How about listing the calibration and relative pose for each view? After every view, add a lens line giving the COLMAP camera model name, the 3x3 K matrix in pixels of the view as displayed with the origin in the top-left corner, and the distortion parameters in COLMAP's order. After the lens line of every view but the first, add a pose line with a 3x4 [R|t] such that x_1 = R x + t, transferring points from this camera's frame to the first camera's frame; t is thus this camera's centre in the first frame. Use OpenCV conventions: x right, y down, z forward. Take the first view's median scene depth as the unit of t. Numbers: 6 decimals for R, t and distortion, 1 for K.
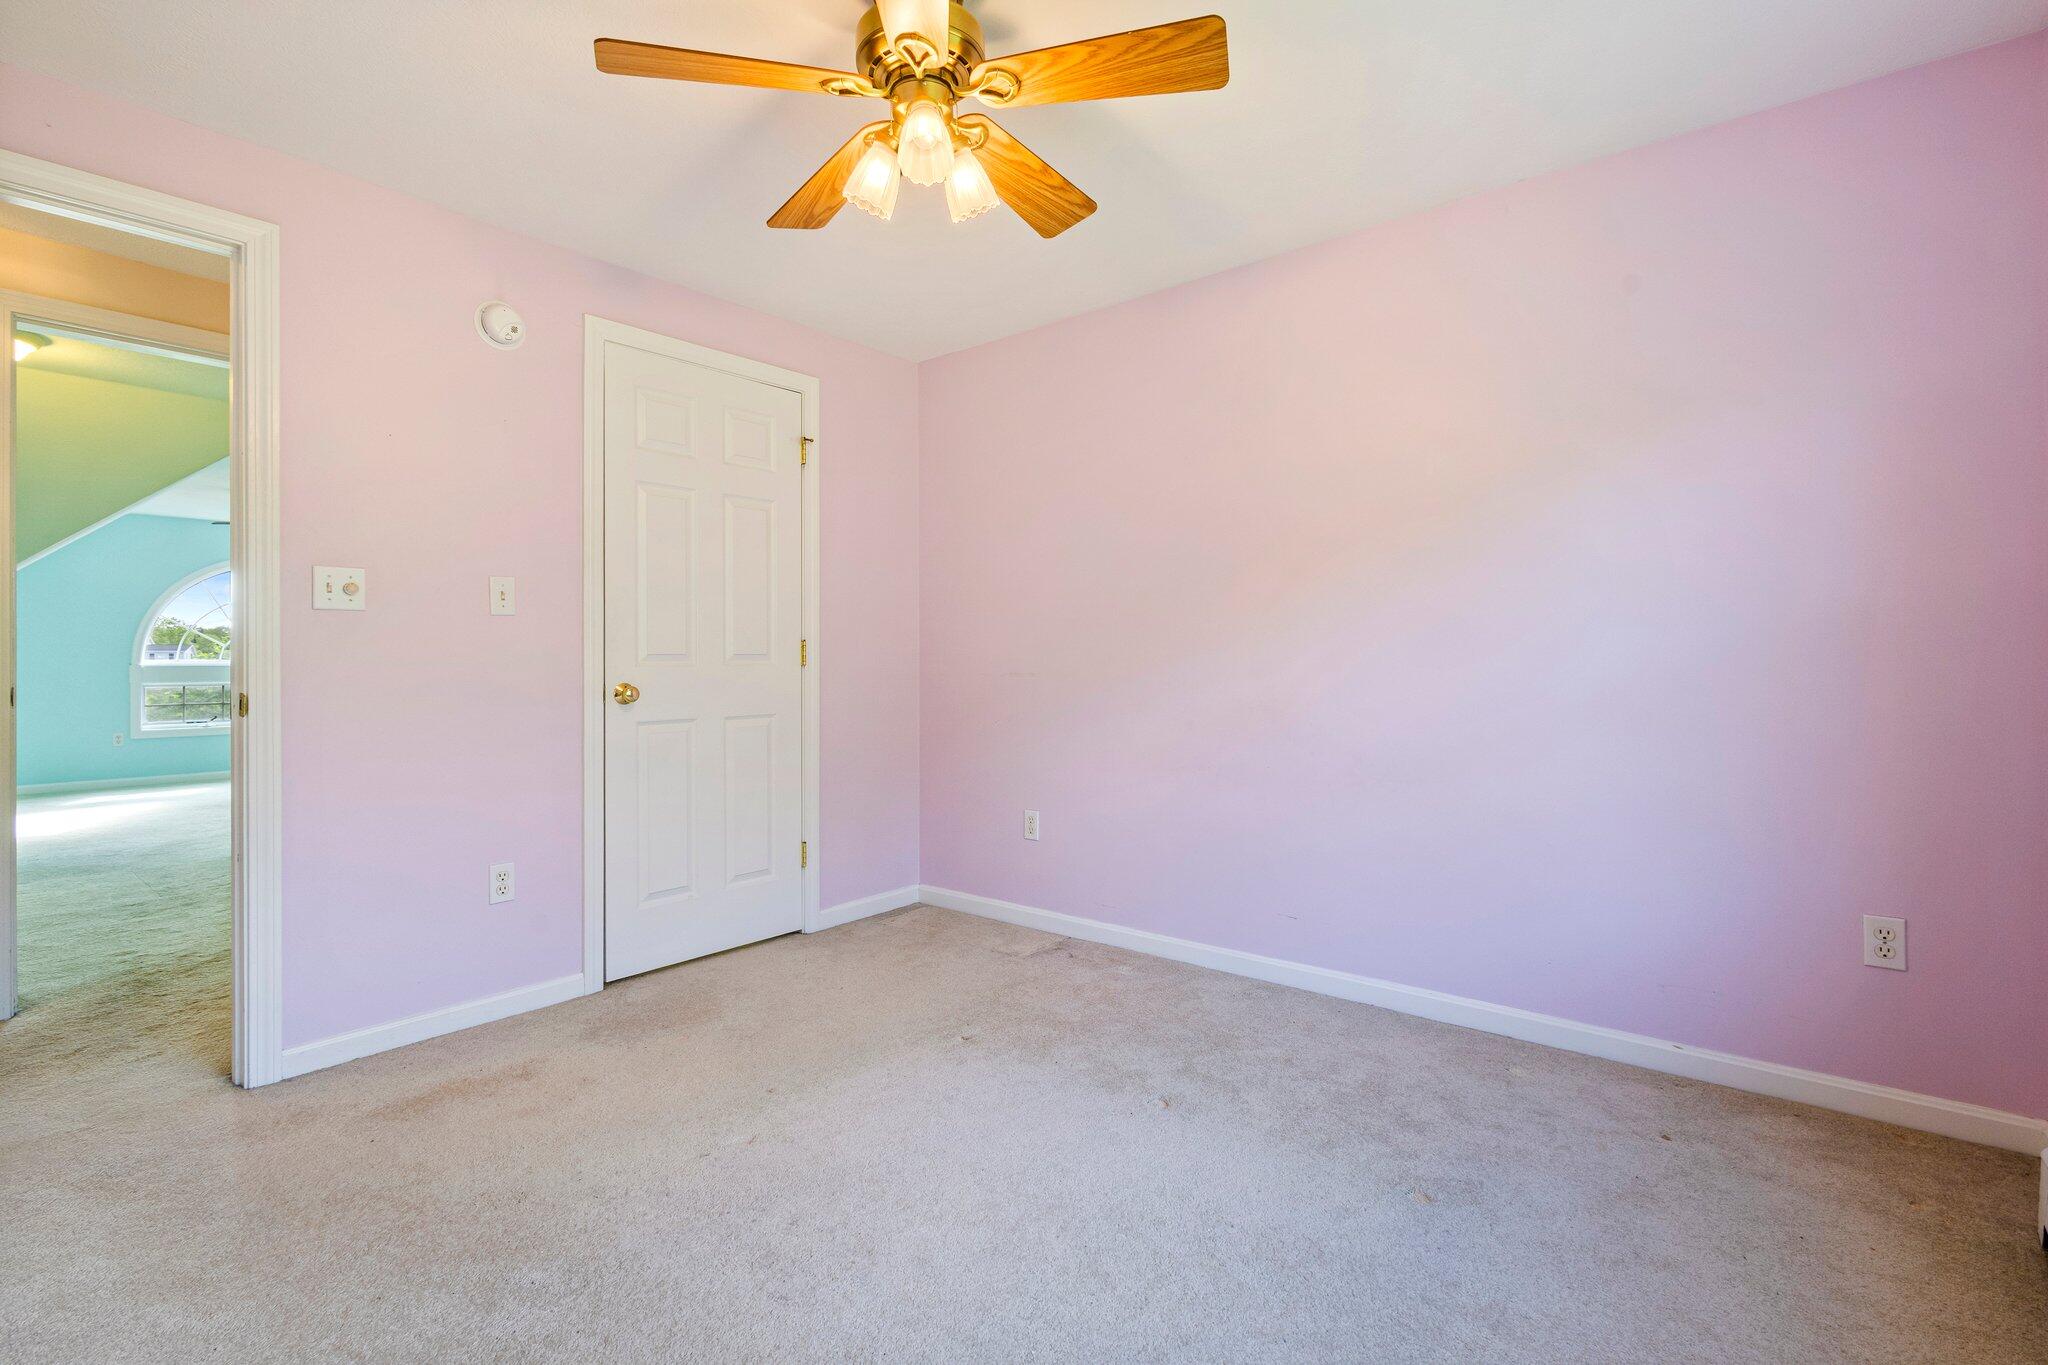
lens RADIAL K [[936.4, 0, 1023.4], [0, 936.4, 672.7], [0, 0, 1]] dist [0.003142, -0.000952]
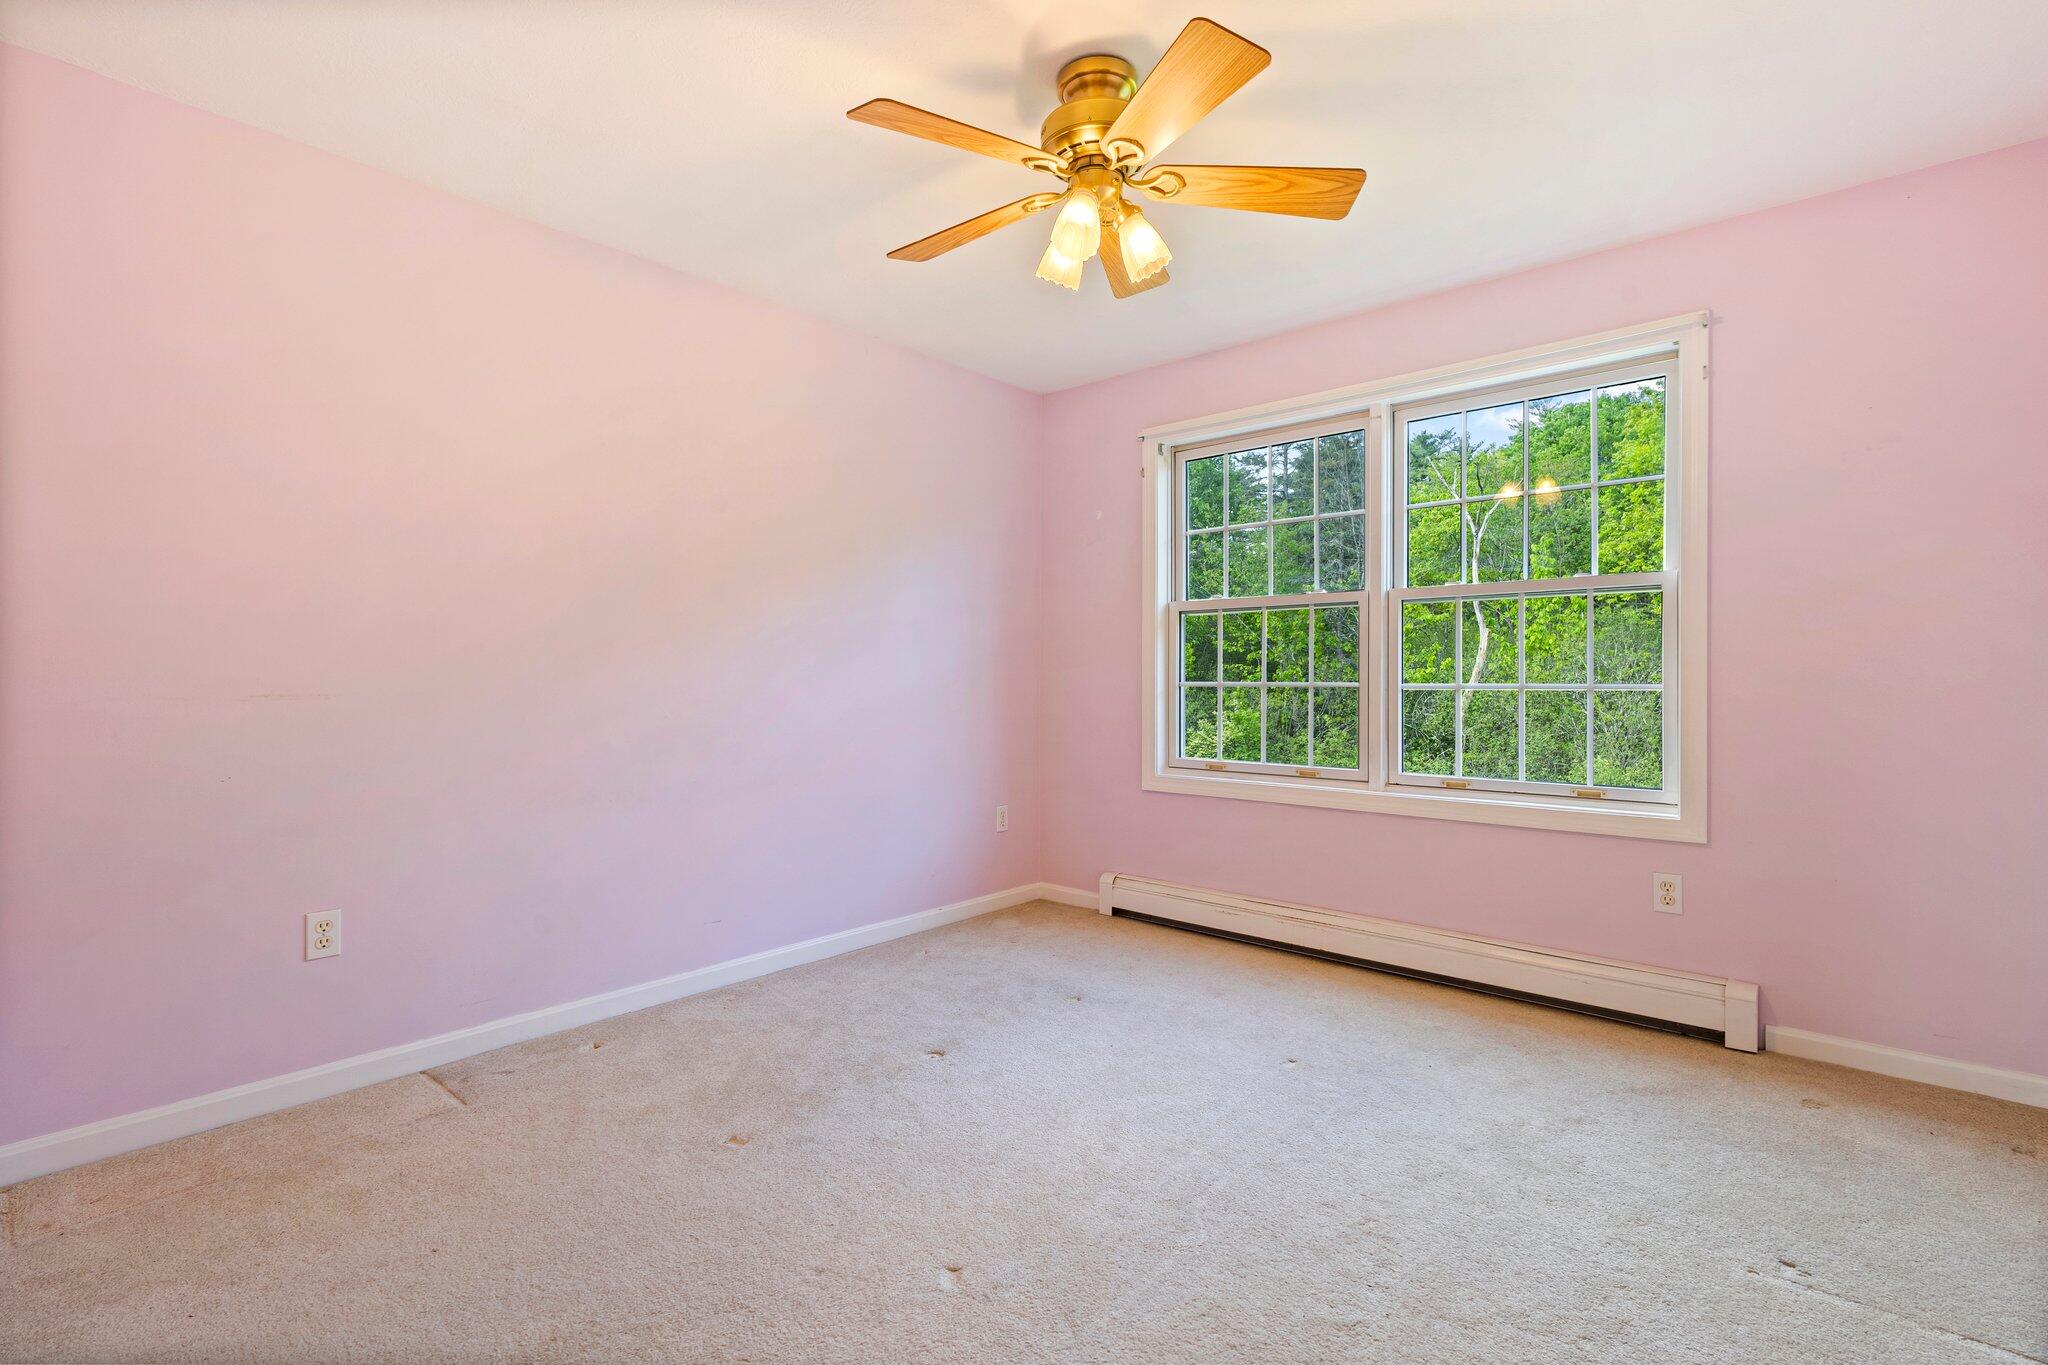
lens RADIAL K [[936.4, 0, 1023.4], [0, 936.4, 672.7], [0, 0, 1]] dist [0.003142, -0.000952]
pose [[0.023779, 0.006714, 0.999695, -0.990674], [0.010299, 0.999923, -0.006961, -0.005034], [-0.999664, 0.010461, 0.023708, 0.841273]]
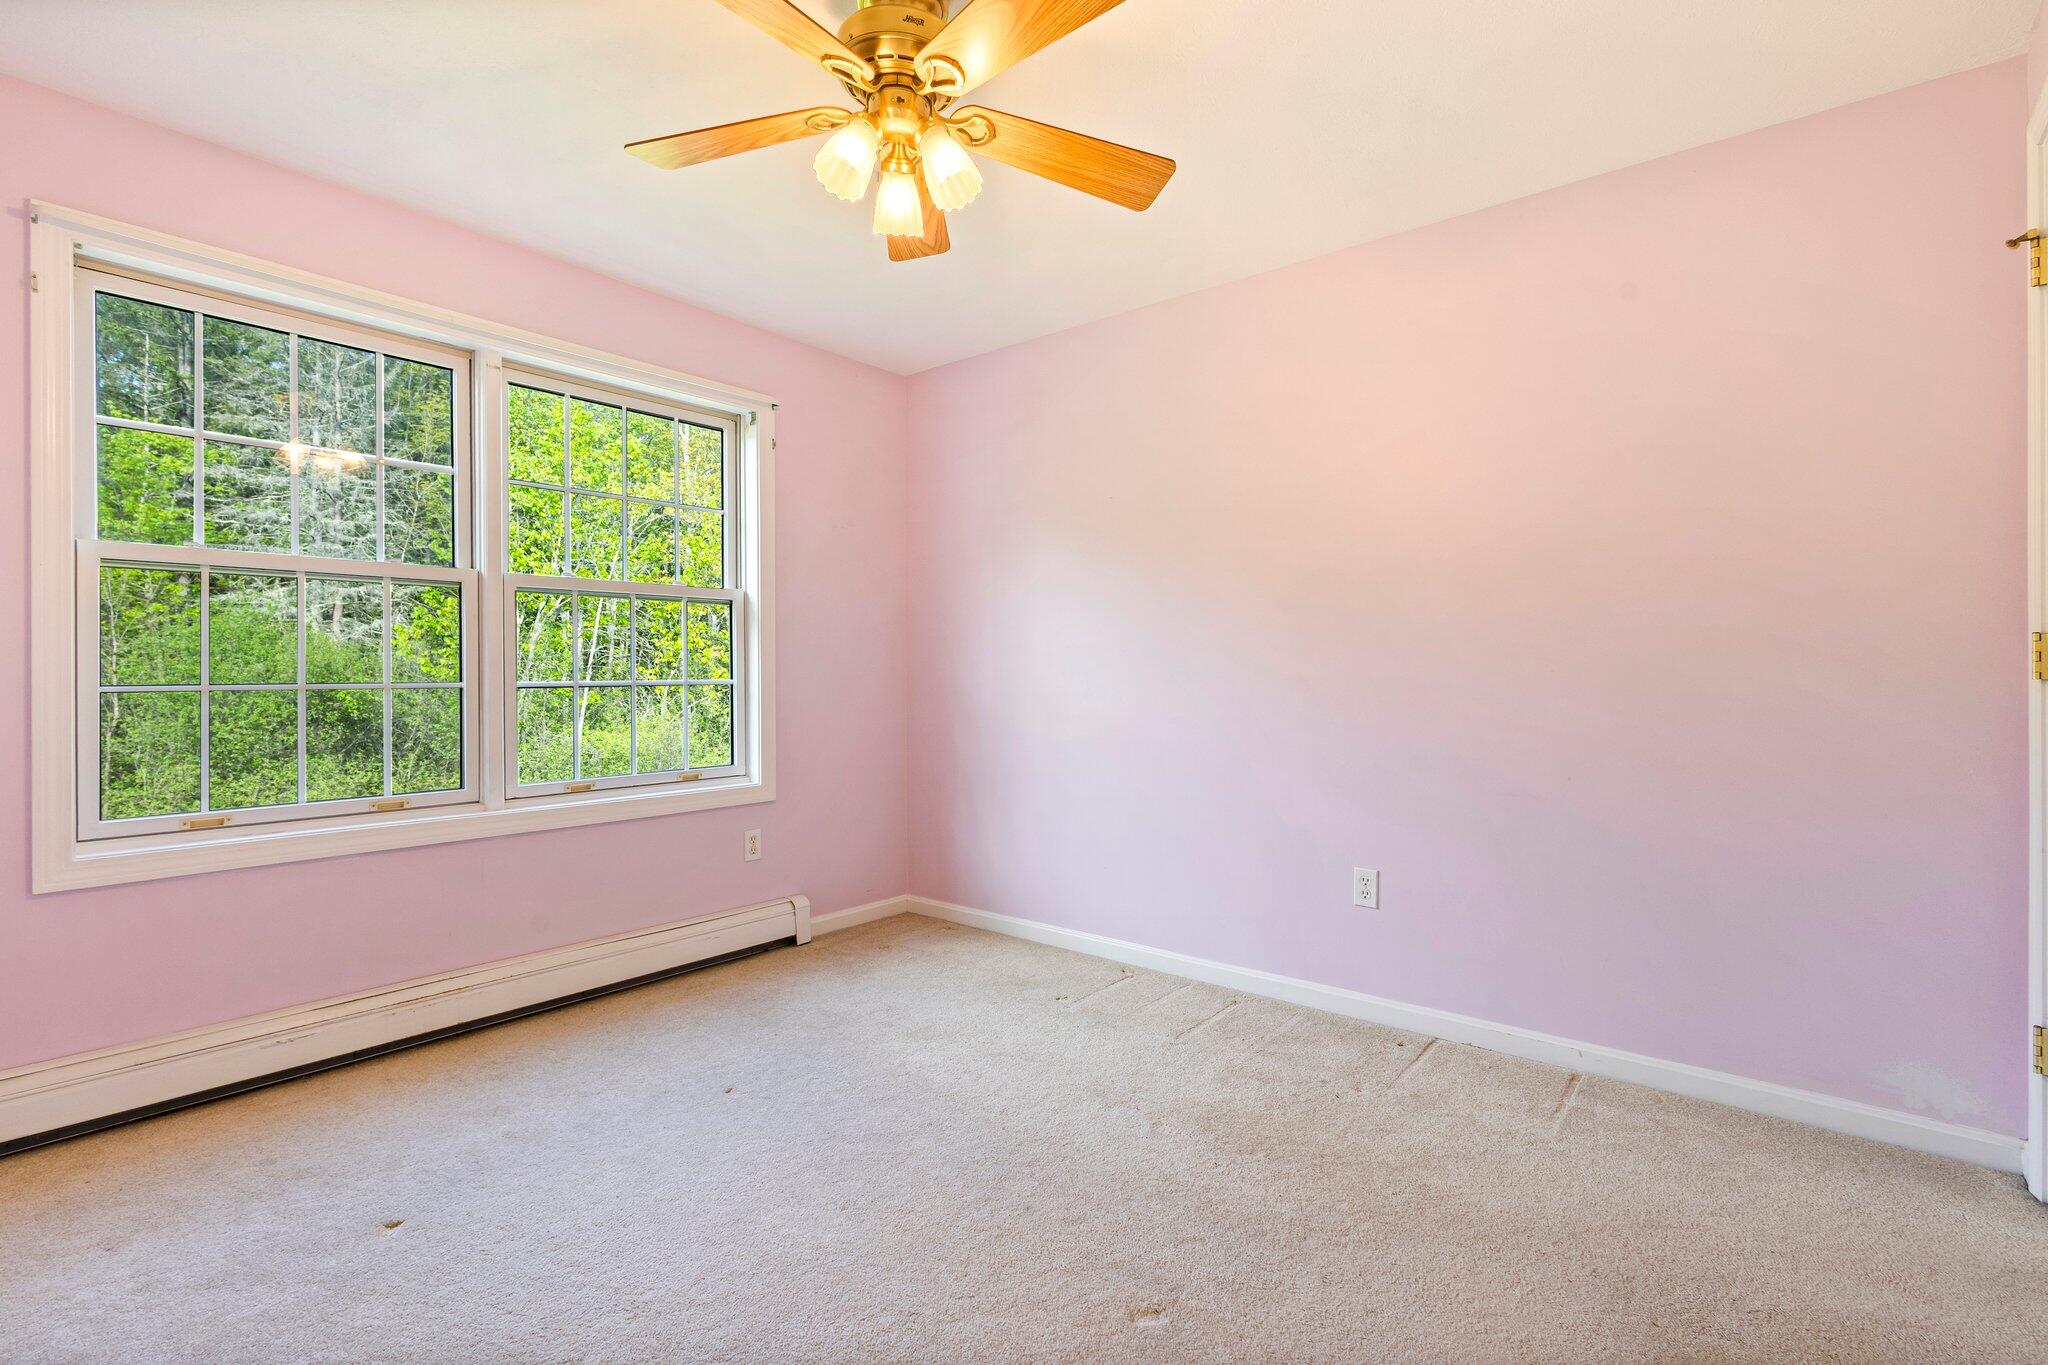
lens RADIAL K [[936.4, 0, 1023.4], [0, 936.4, 672.7], [0, 0, 1]] dist [0.003142, -0.000952]
pose [[-0.999766, 0.012962, -0.017329, -0.170576], [0.012934, 0.999915, 0.001709, 0.002226], [0.017349, 0.001485, -0.999848, 1.580377]]
